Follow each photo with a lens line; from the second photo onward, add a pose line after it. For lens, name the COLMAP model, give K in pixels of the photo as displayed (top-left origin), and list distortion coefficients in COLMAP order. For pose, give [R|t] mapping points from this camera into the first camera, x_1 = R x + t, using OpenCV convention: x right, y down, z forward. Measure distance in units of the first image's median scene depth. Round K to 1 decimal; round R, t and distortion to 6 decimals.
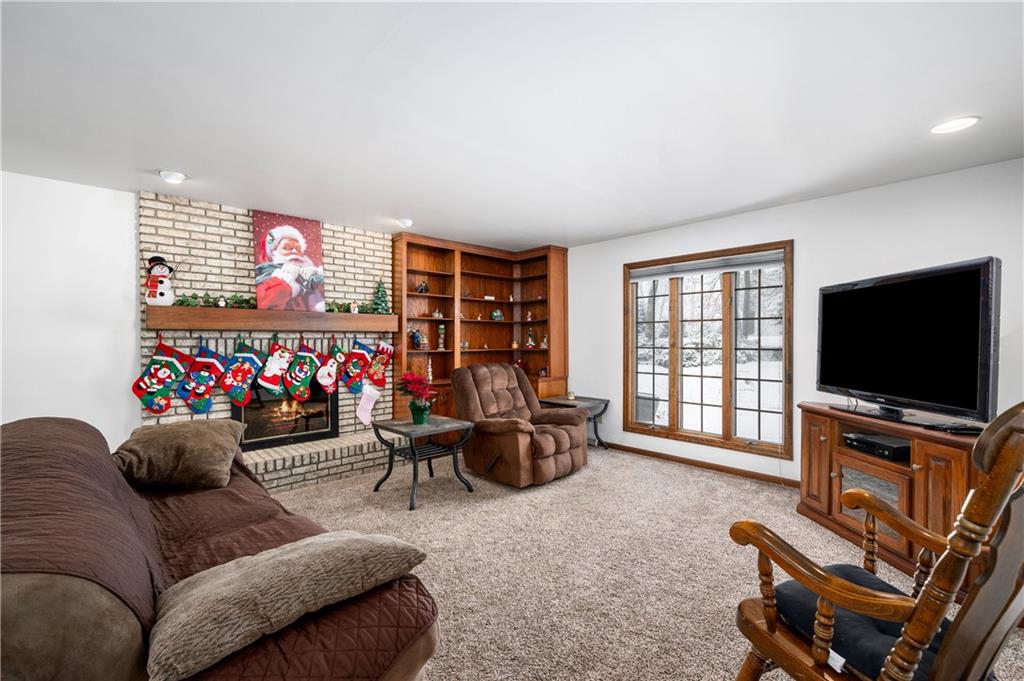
lens RADIAL K [[425.7, 0, 505.5], [0, 425.7, 341.0], [0, 0, 1]] dist [-0.001728, -0.000516]
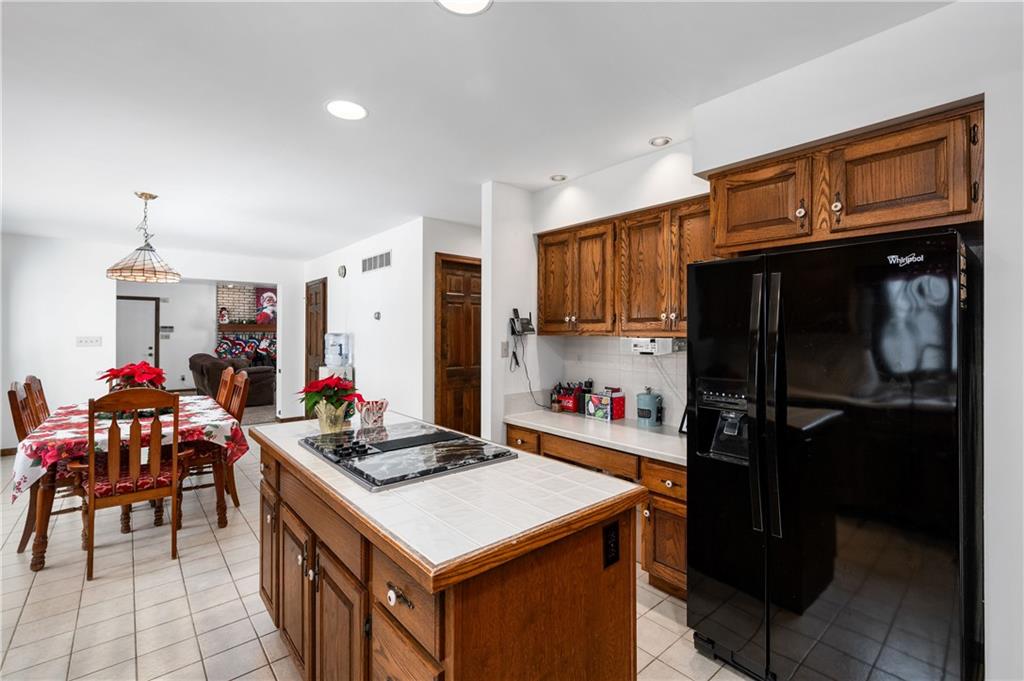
lens RADIAL K [[448.4, 0, 519.9], [0, 448.4, 331.8], [0, 0, 1]] dist [0.012692, 0.000263]
pose [[0.999051, 0.005898, -0.043149, 1.196746], [-0.006388, 0.999916, -0.011237, -0.001912], [0.043079, 0.011501, 0.999005, -1.771284]]
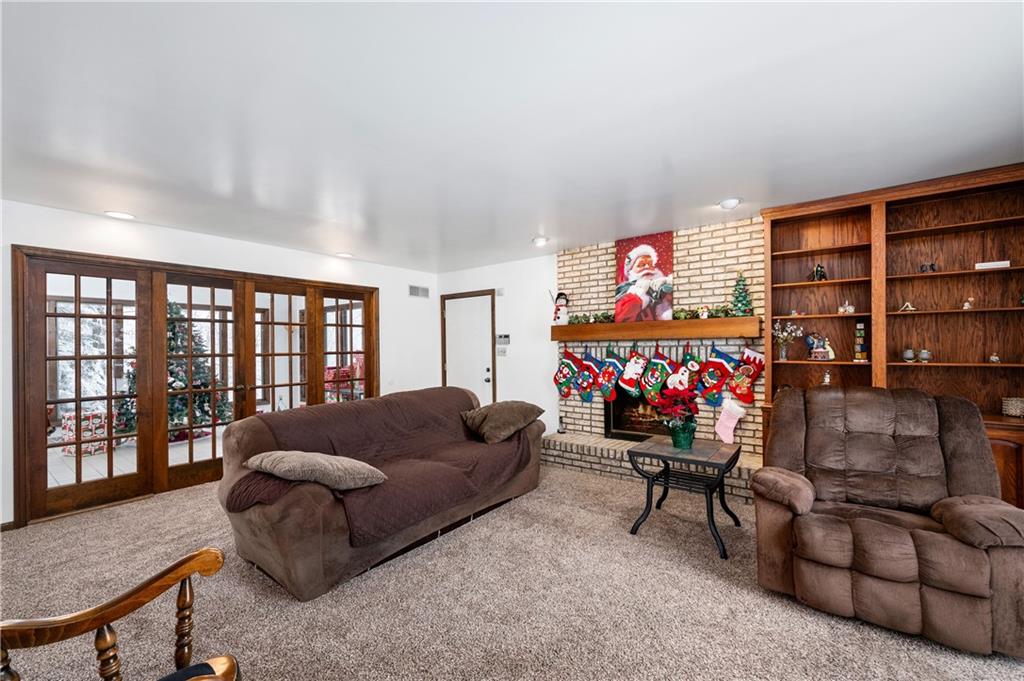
lens RADIAL K [[425.7, 0, 520.3], [0, 425.7, 341.6], [0, 0, 1]] dist [-0.001728, -0.000516]
pose [[0.182622, -0.014179, -0.983081, 0.532751], [0.005852, 0.999894, -0.013334, -0.005593], [0.983166, -0.003318, 0.182686, 0.493443]]
